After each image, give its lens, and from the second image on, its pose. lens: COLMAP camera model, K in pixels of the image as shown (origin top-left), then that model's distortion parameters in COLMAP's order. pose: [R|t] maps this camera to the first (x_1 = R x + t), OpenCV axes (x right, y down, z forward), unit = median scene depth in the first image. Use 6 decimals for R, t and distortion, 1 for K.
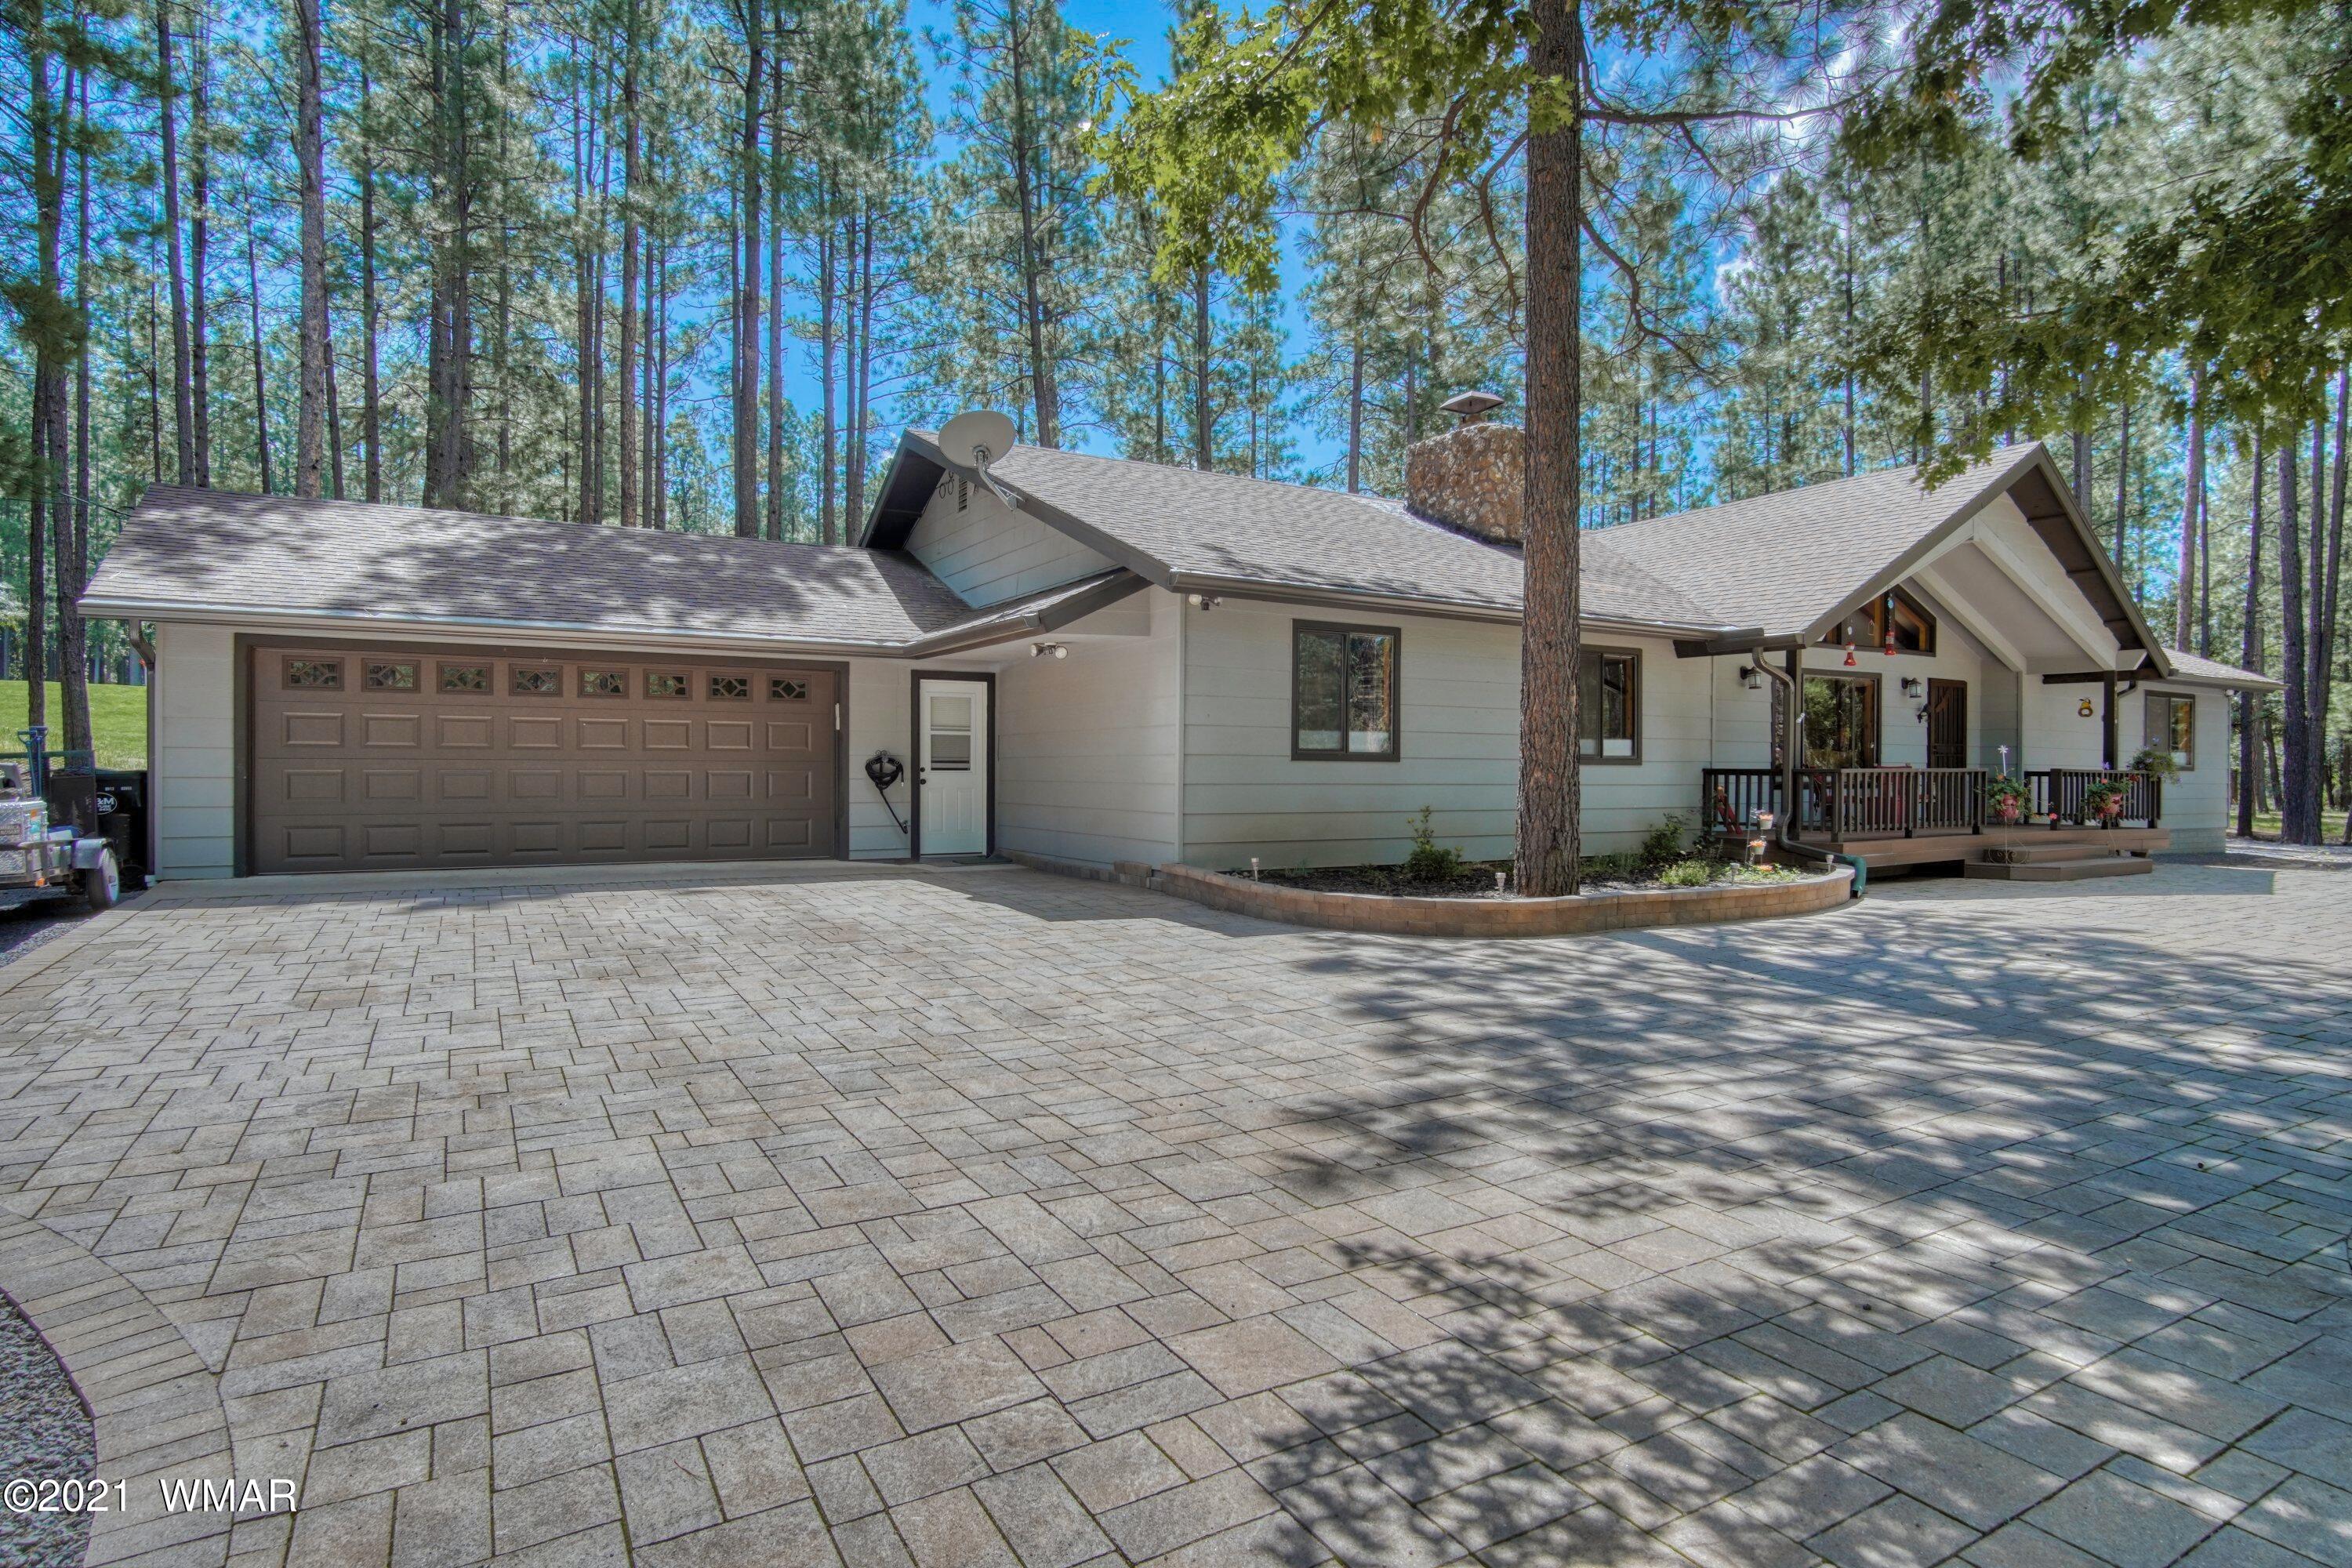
lens RADIAL K [[1262.1, 0, 1175.2], [0, 1262.1, 779.6], [0, 0, 1]] dist [-0.038082, 0.011129]
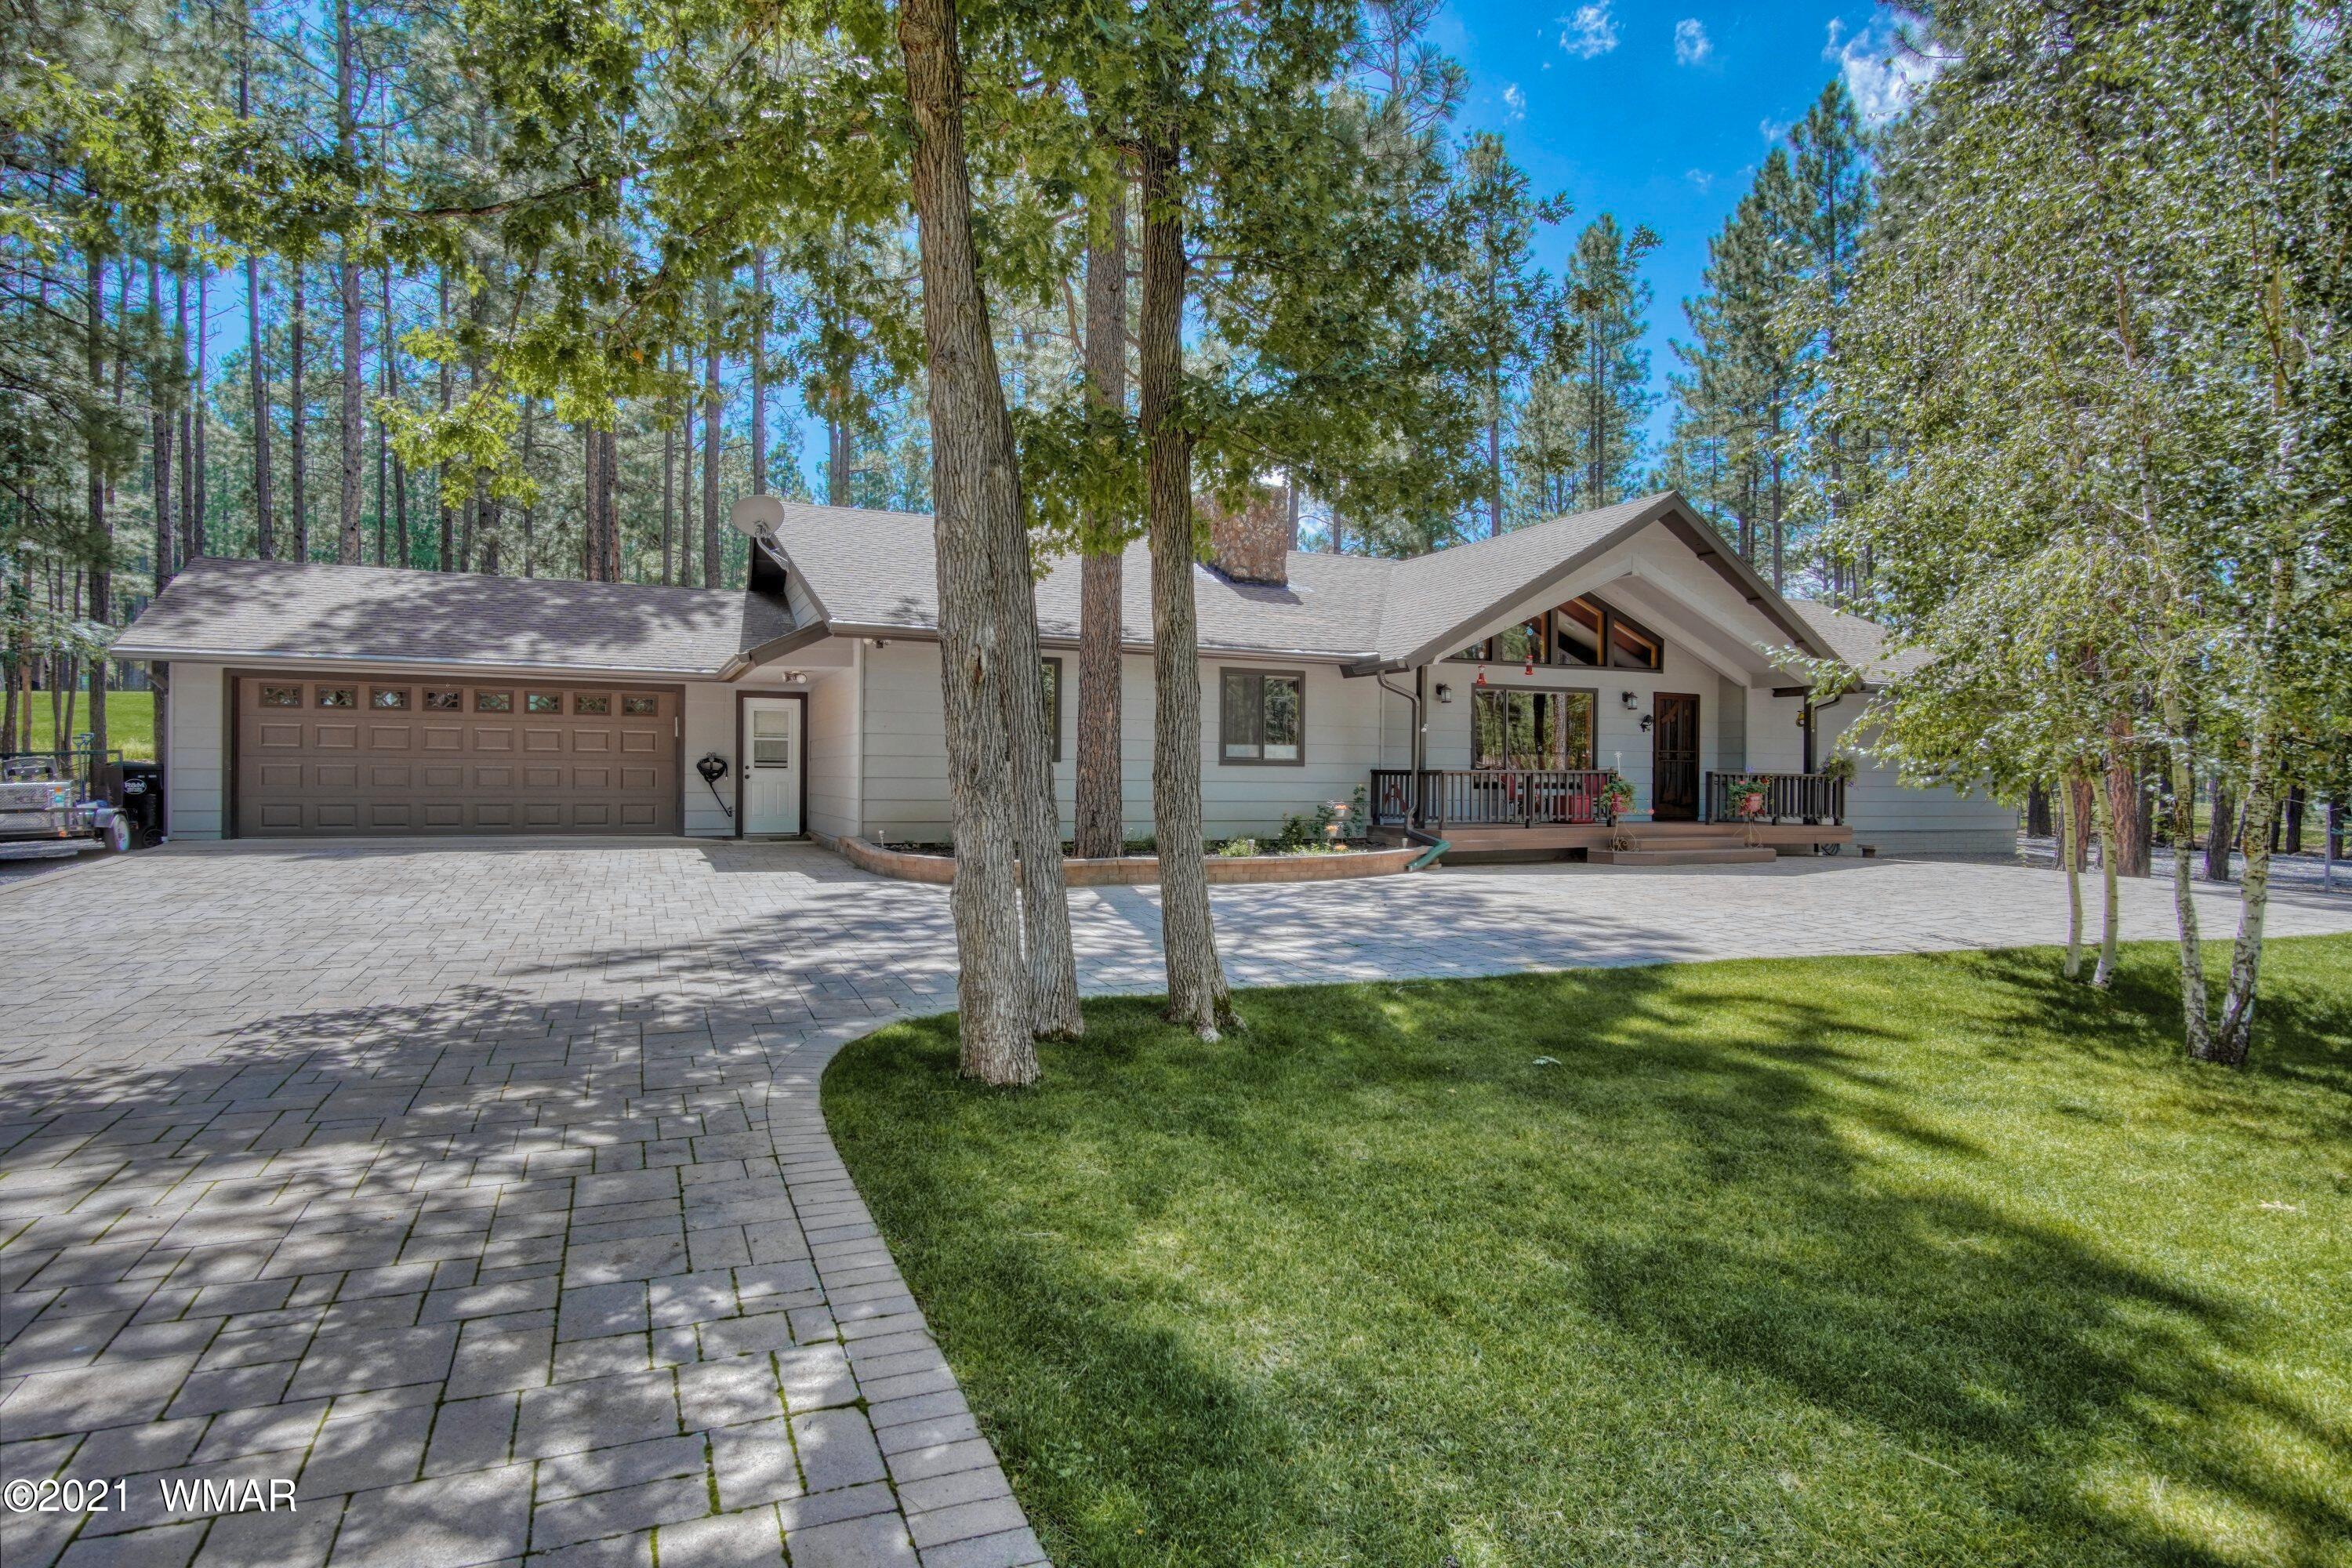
lens RADIAL K [[1262.1, 0, 1175.2], [0, 1262.1, 779.6], [0, 0, 1]] dist [-0.038082, 0.011129]
pose [[0.994352, 0.005882, -0.105970, 0.380972], [-0.006647, 0.999954, -0.006864, 0.010635], [0.105925, 0.007530, 0.994346, -0.233624]]
